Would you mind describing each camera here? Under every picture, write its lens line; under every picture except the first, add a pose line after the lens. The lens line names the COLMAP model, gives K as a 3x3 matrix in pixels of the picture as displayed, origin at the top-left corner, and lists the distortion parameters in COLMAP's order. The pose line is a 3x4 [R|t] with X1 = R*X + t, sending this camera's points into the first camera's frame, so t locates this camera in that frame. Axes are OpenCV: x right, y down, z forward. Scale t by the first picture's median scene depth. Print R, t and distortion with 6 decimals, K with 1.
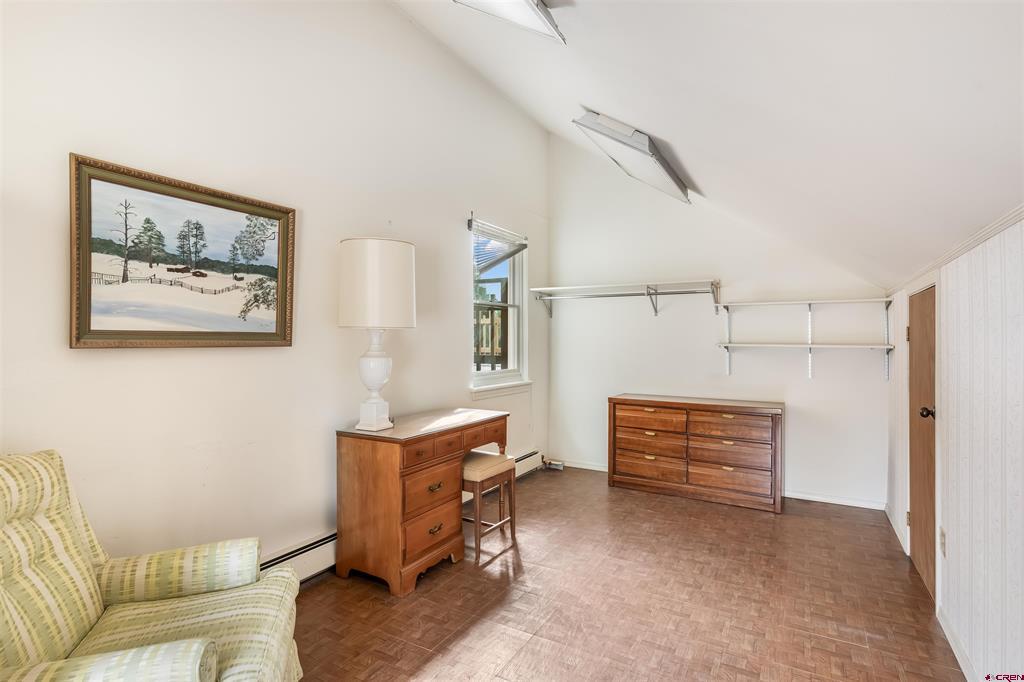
lens RADIAL K [[504.3, 0, 513.0], [0, 504.3, 343.0], [0, 0, 1]] dist [0.009138, -0.000764]
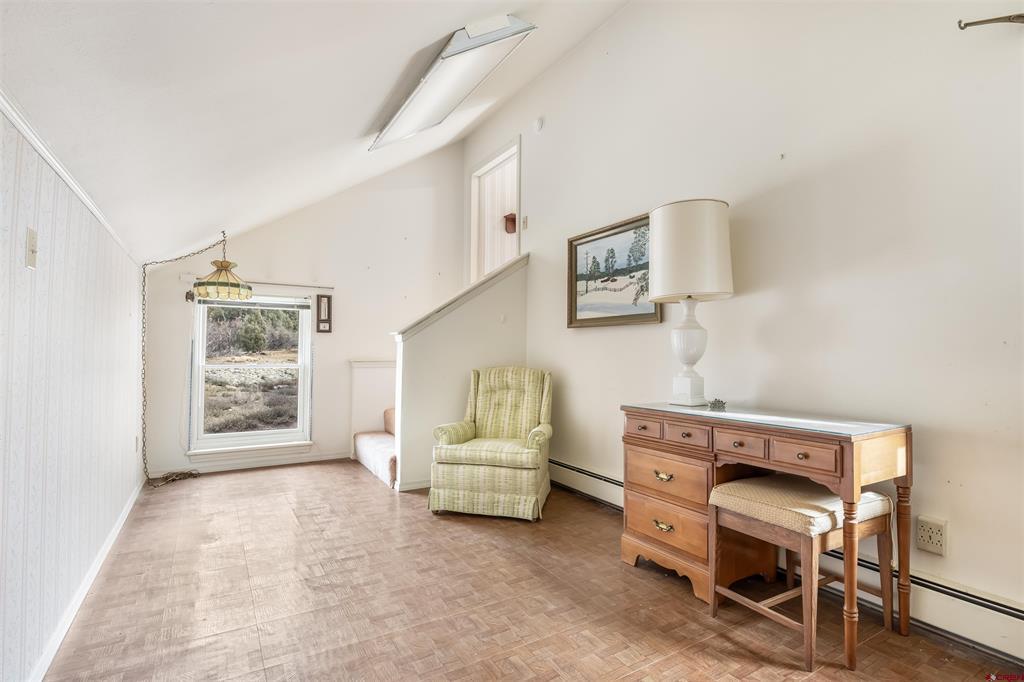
lens RADIAL K [[504.3, 0, 512.7], [0, 504.3, 339.8], [0, 0, 1]] dist [0.009138, -0.000764]
pose [[-0.483583, -0.027792, -0.874857, 0.930476], [-0.011838, 0.999612, -0.025212, 0.096866], [0.875218, -0.001836, -0.483725, 1.512312]]
